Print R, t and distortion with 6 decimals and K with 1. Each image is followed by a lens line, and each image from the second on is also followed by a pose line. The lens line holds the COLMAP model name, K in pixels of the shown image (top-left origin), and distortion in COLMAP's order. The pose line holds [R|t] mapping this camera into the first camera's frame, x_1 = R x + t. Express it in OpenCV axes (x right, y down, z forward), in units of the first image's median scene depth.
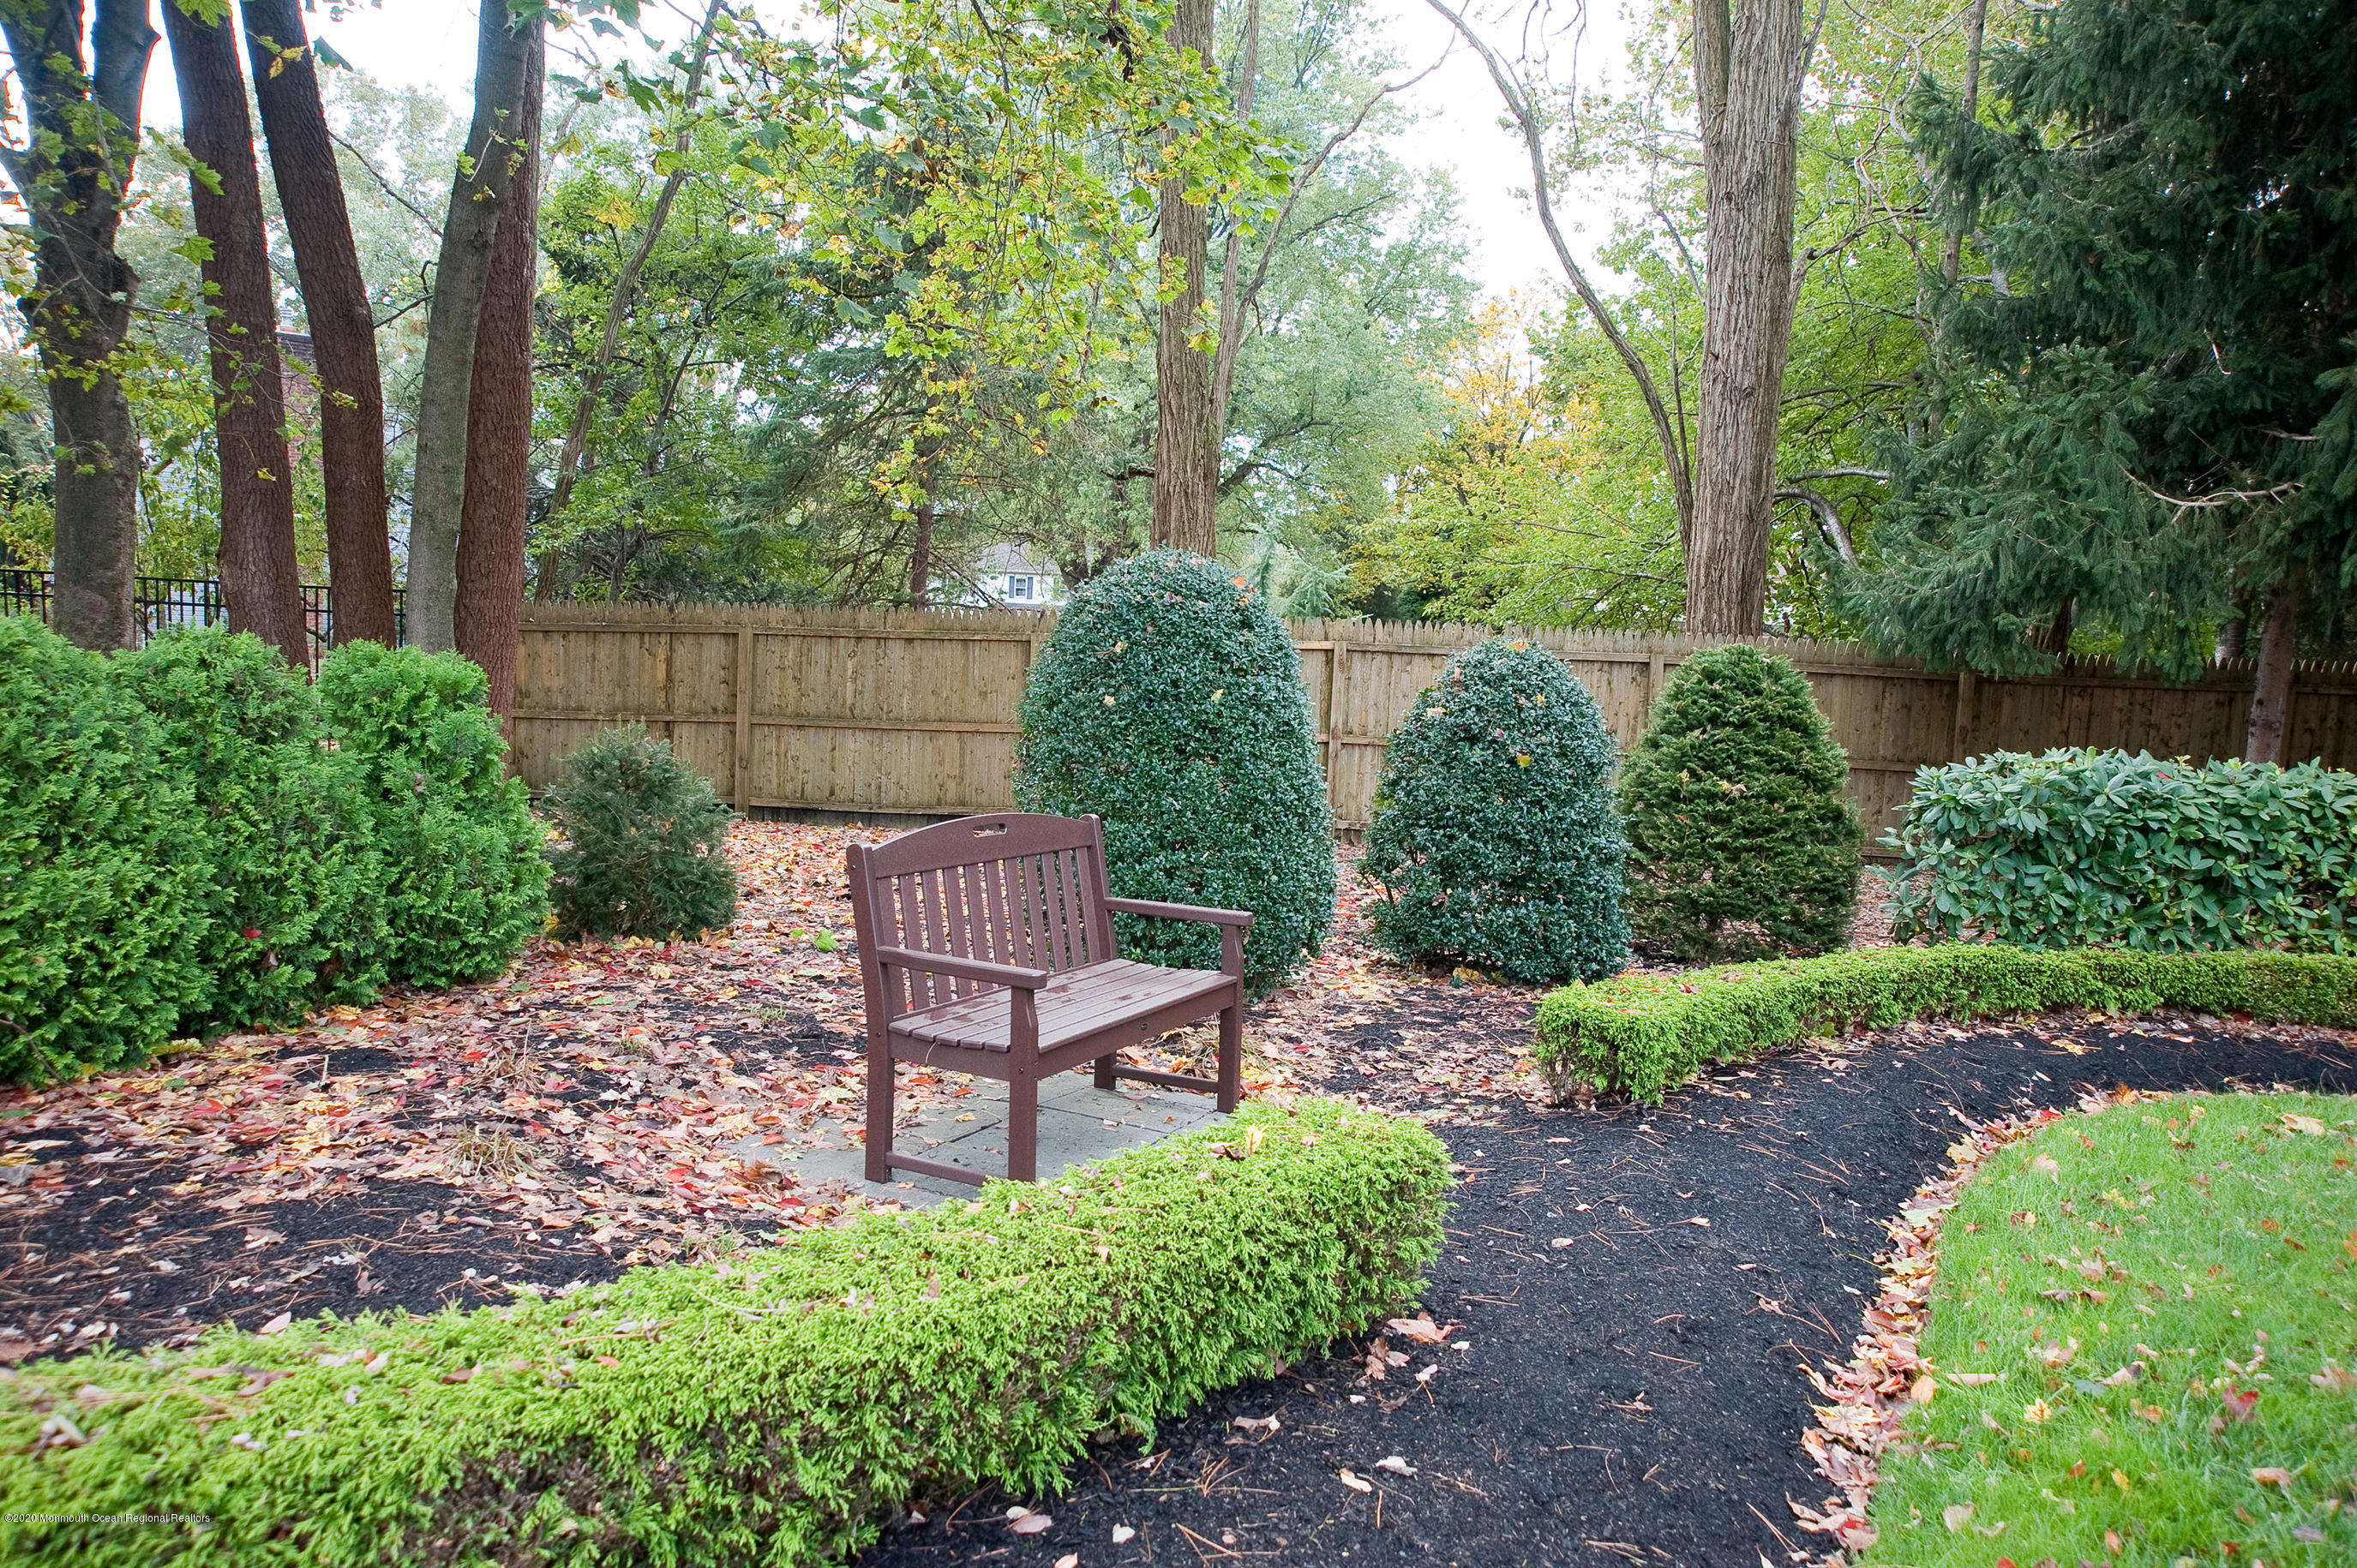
lens RADIAL K [[1578.5, 0, 1178.1], [0, 1578.5, 832.1], [0, 0, 1]] dist [0.002791, -0.001130]
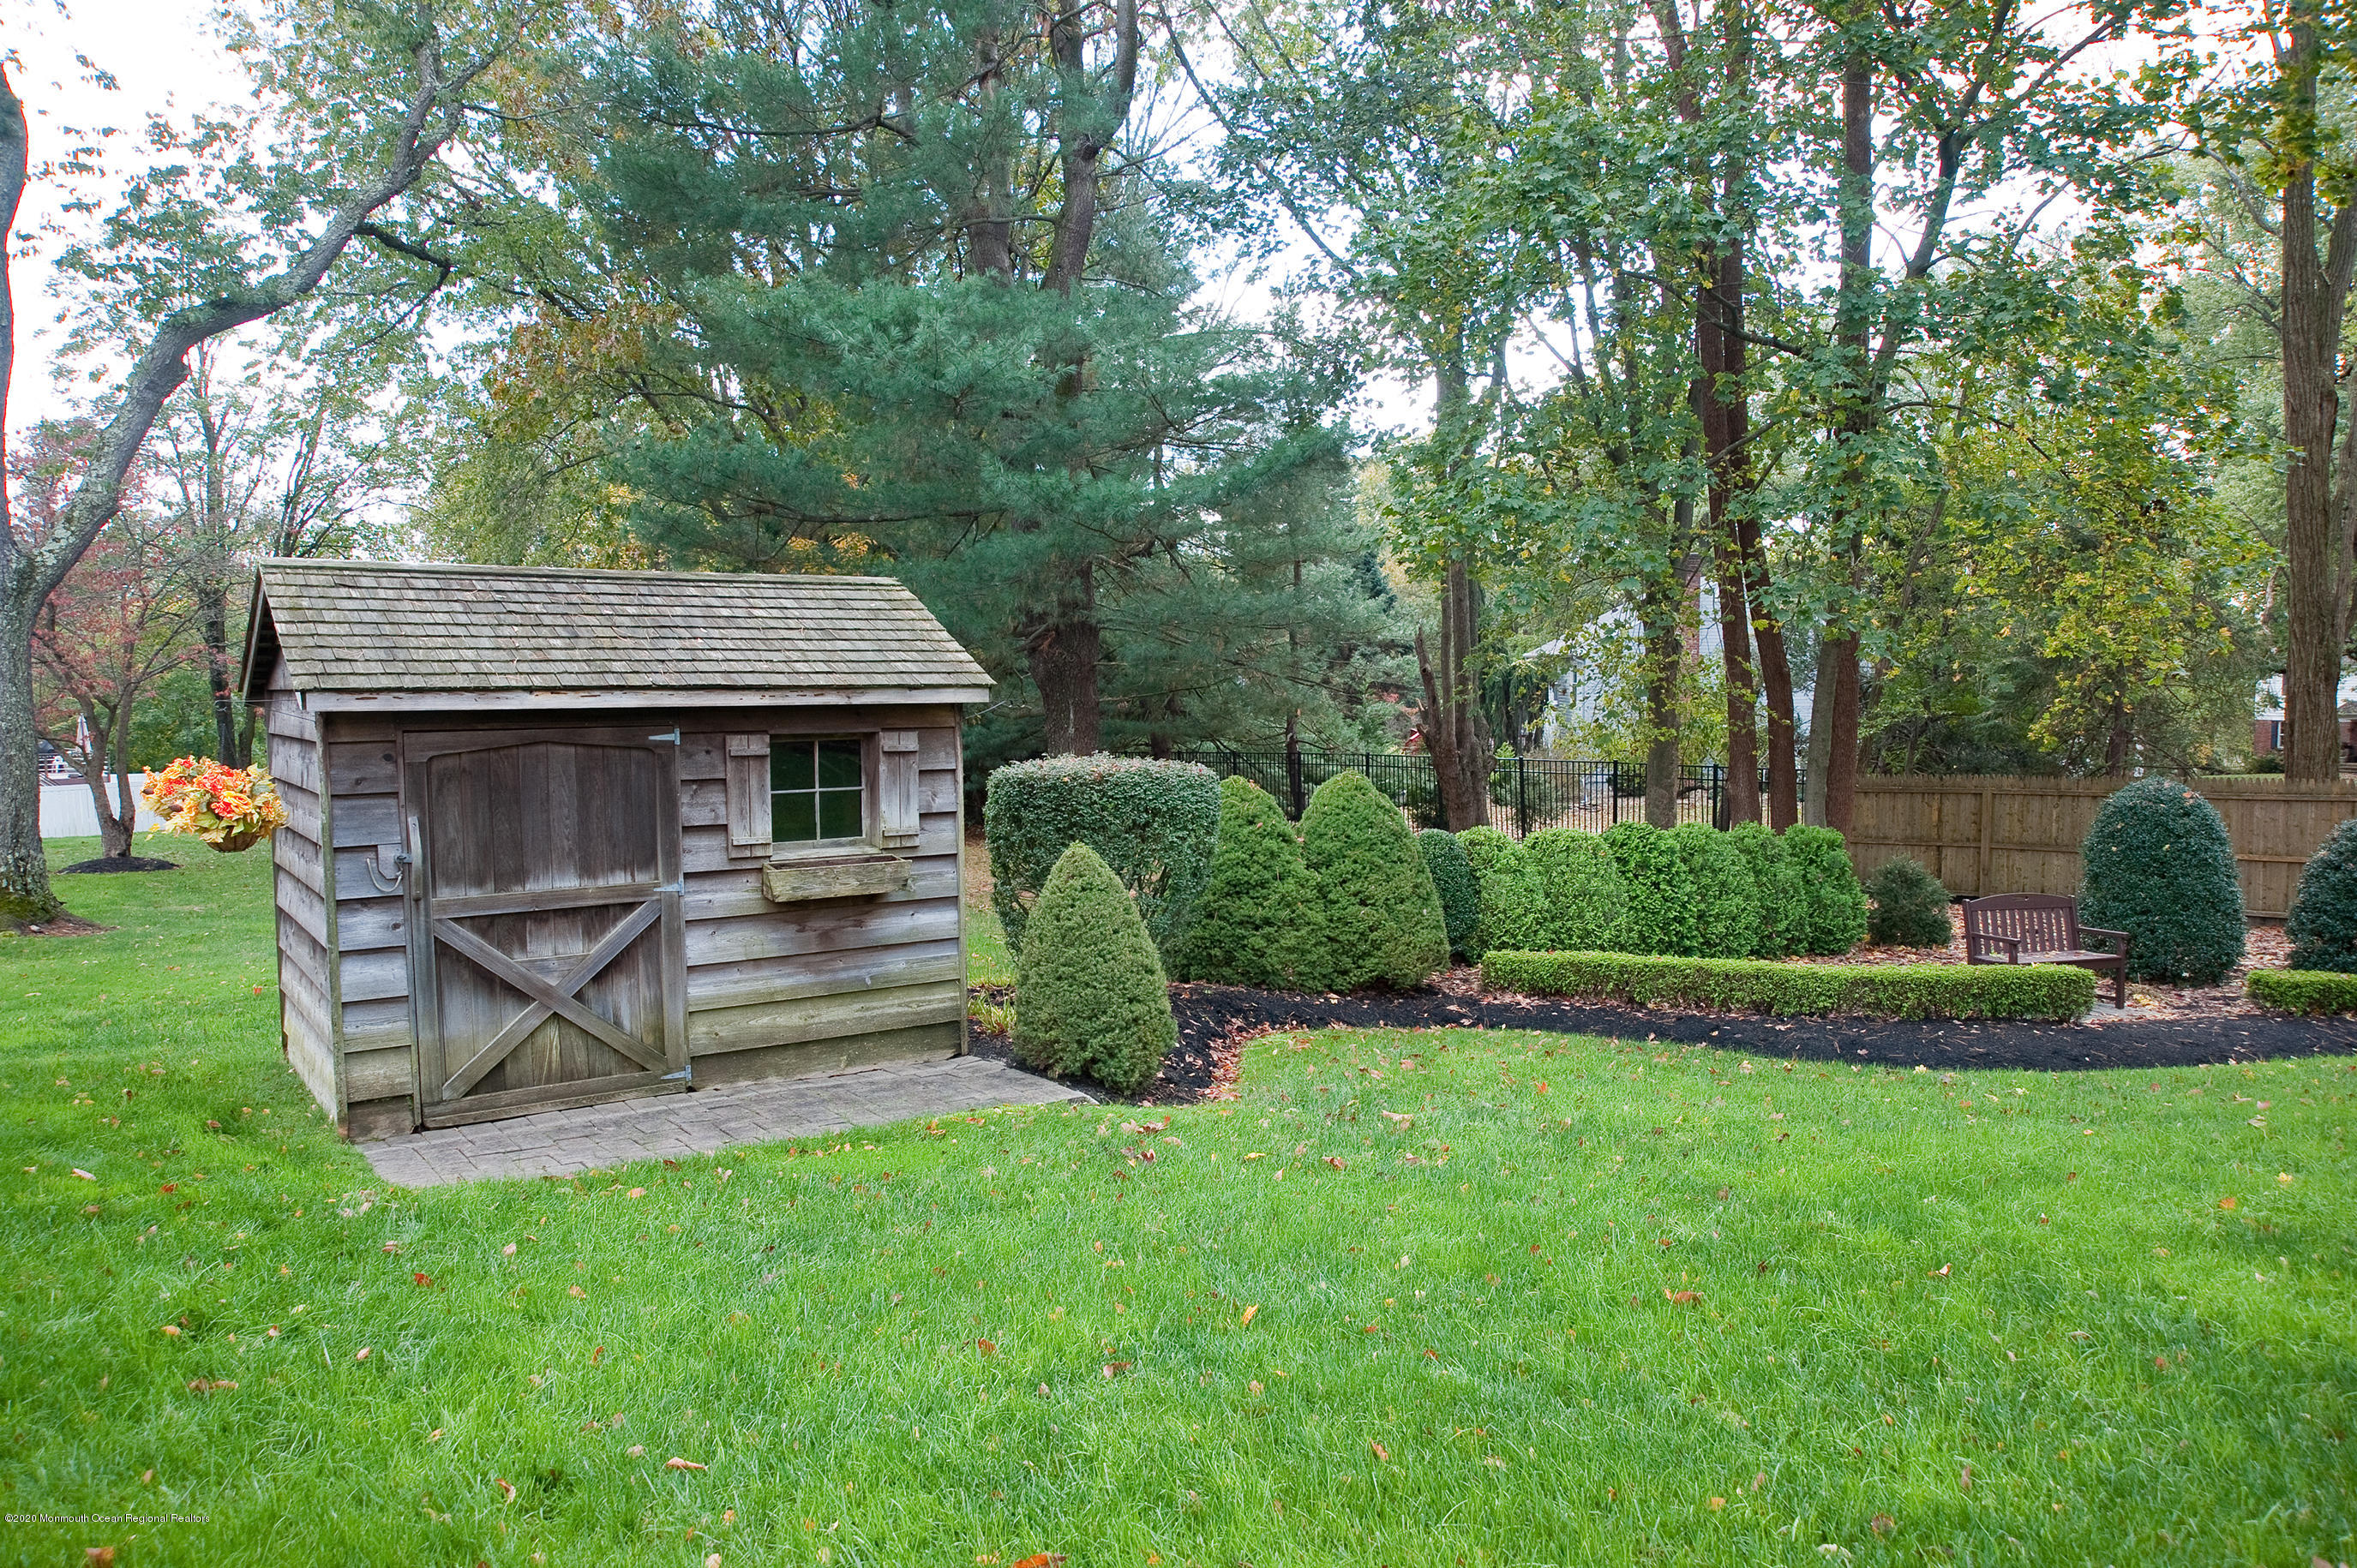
lens RADIAL K [[1578.5, 0, 1178.1], [0, 1578.5, 832.1], [0, 0, 1]] dist [0.002791, -0.001130]
pose [[0.708842, 0.002046, -0.705364, 0.643209], [-0.048451, 0.997775, -0.045795, 0.066918], [0.703701, 0.066637, 0.707364, -1.679553]]
